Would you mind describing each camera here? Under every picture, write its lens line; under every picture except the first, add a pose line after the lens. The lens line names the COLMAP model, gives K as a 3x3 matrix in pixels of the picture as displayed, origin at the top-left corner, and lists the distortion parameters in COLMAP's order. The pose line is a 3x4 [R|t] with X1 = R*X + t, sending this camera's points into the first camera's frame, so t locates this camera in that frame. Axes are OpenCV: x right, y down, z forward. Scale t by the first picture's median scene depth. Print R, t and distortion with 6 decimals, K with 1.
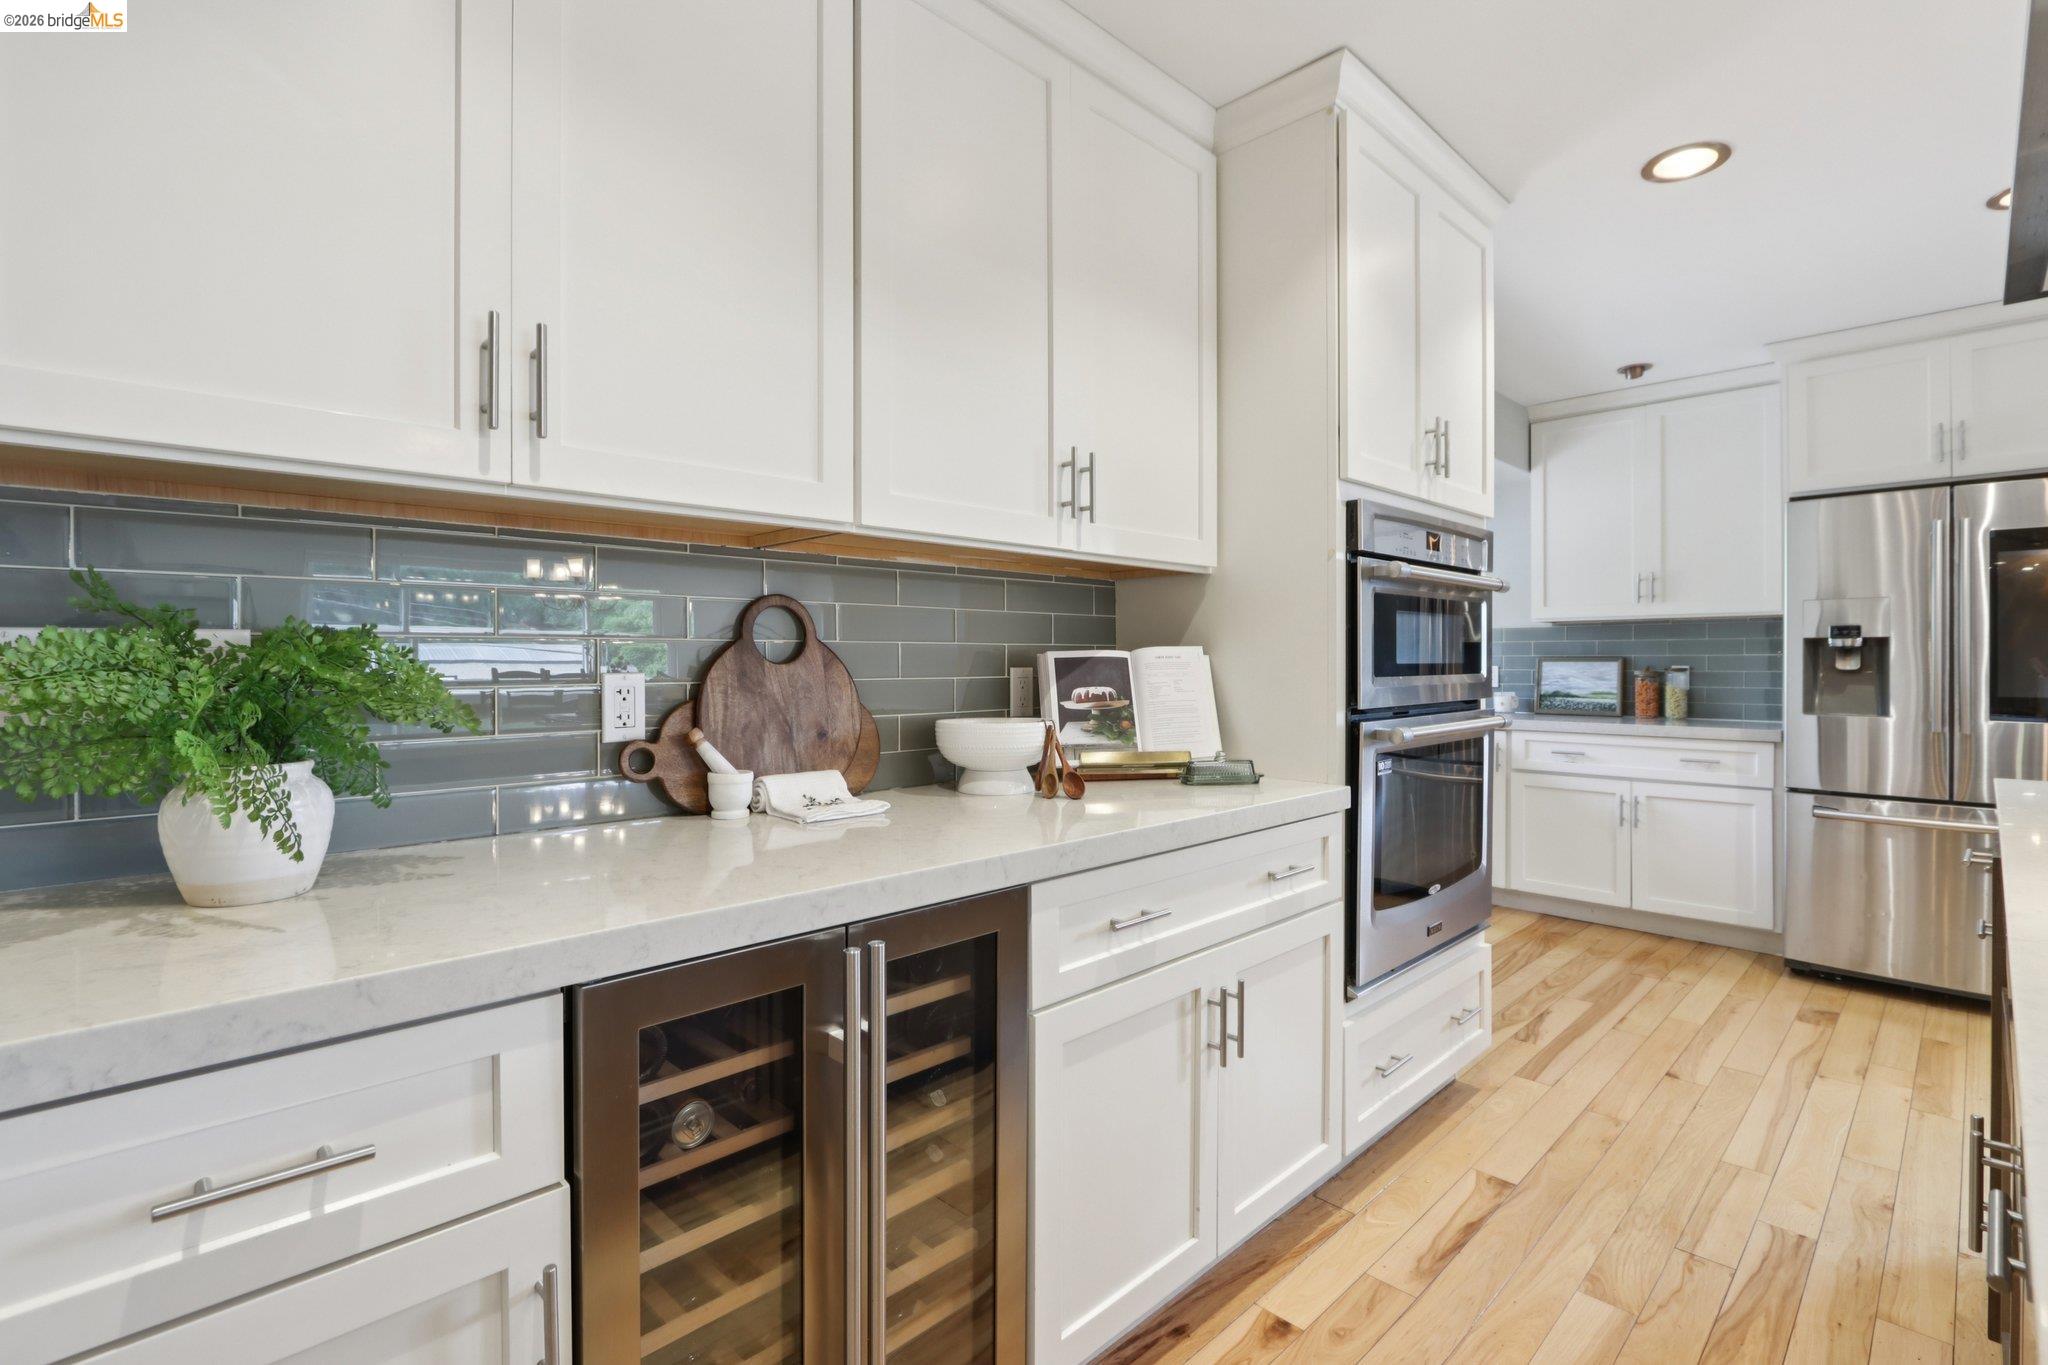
lens RADIAL K [[948.7, 0, 1026.7], [0, 948.7, 666.1], [0, 0, 1]] dist [-0.011108, -0.001952]
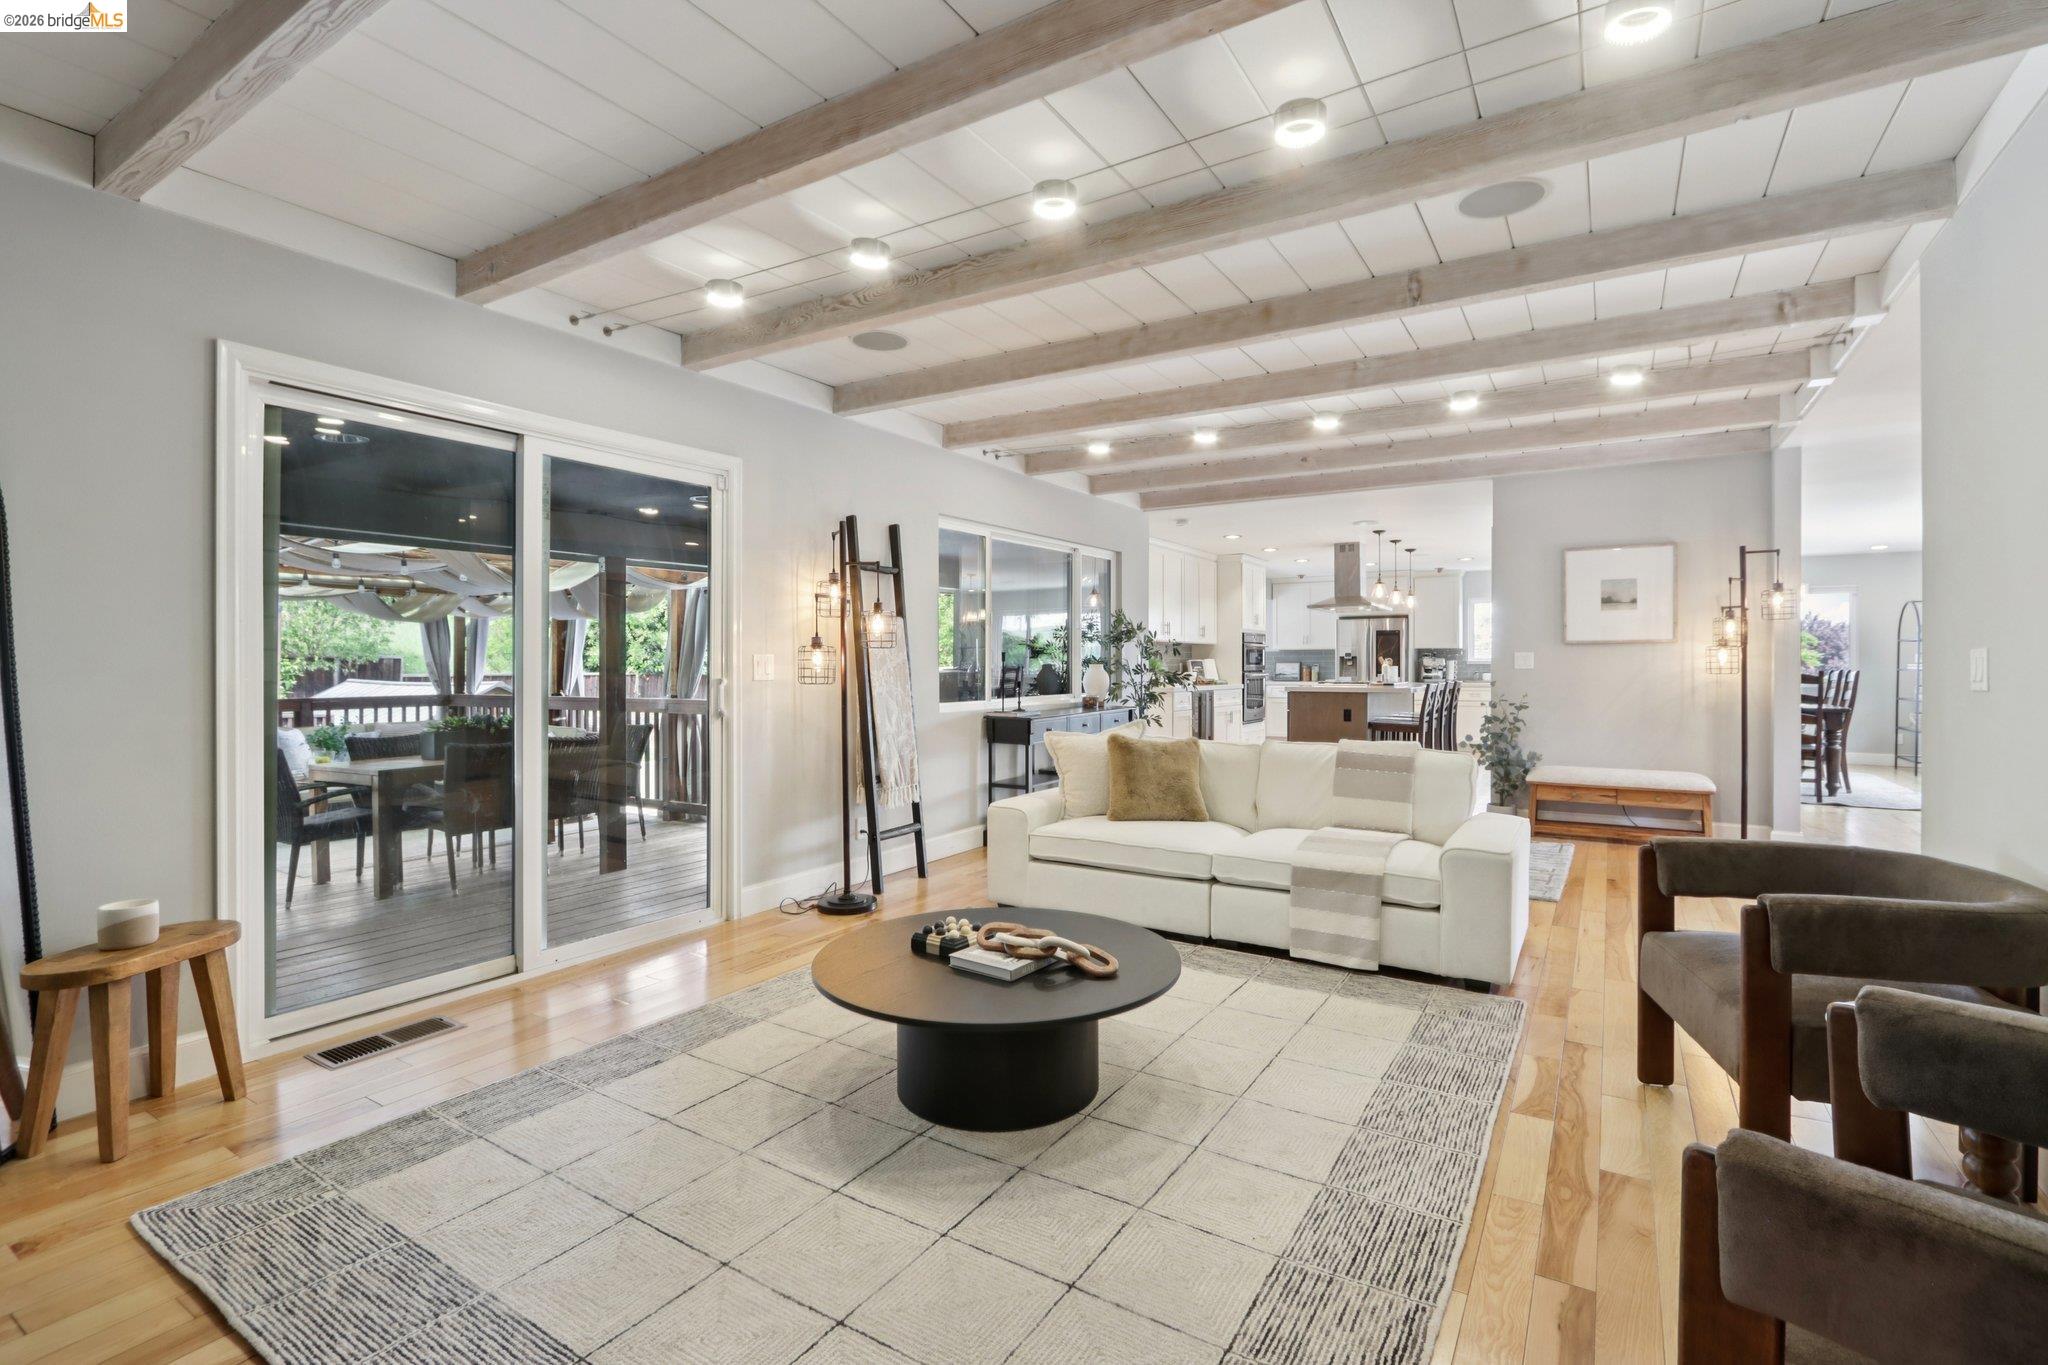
lens RADIAL K [[948.7, 0, 1020.3], [0, 948.7, 677.2], [0, 0, 1]] dist [-0.011108, -0.001952]
pose [[0.974380, -0.006488, 0.224816, -1.331488], [0.006197, 0.999979, 0.002001, 0.041720], [-0.224824, -0.000556, 0.974399, -2.519577]]
